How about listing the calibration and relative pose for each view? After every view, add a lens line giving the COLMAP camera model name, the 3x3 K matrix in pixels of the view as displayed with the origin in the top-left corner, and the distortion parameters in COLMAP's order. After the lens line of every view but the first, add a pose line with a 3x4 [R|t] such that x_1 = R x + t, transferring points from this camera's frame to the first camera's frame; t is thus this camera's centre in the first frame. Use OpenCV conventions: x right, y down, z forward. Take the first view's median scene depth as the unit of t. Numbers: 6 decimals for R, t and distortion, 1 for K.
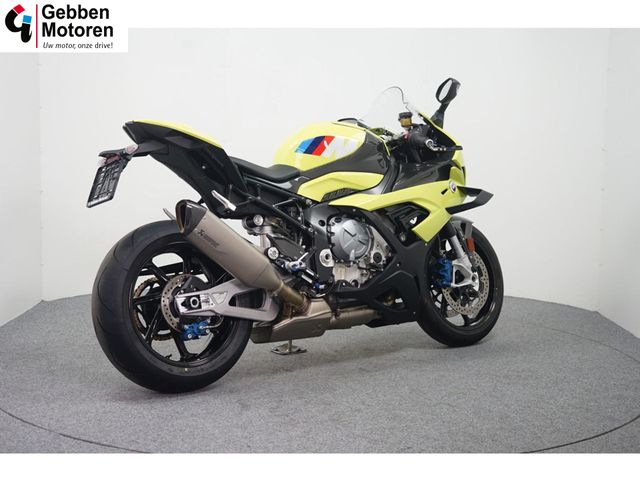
lens RADIAL K [[986.3, 0, 320.5], [0, 986.3, 241.8], [0, 0, 1]] dist [-0.043726, 0.000000]
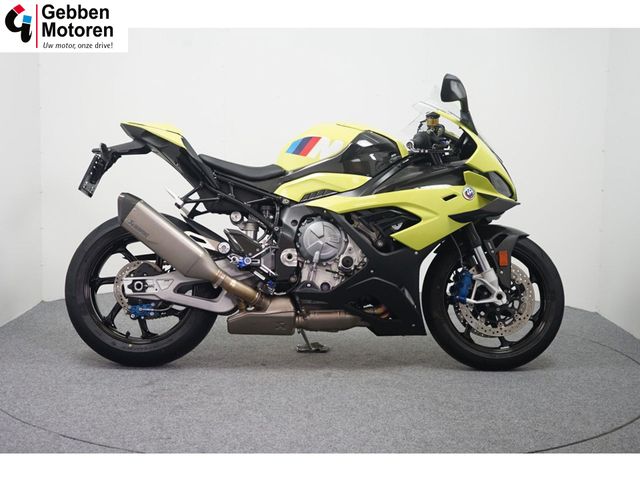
lens RADIAL K [[986.3, 0, 319.4], [0, 986.3, 236.9], [0, 0, 1]] dist [-0.043726, 0.000000]
pose [[0.805366, 0.063028, -0.589418, 0.613051], [-0.067470, 0.997616, 0.014488, -0.020966], [0.588926, 0.028100, 0.807698, 0.199320]]
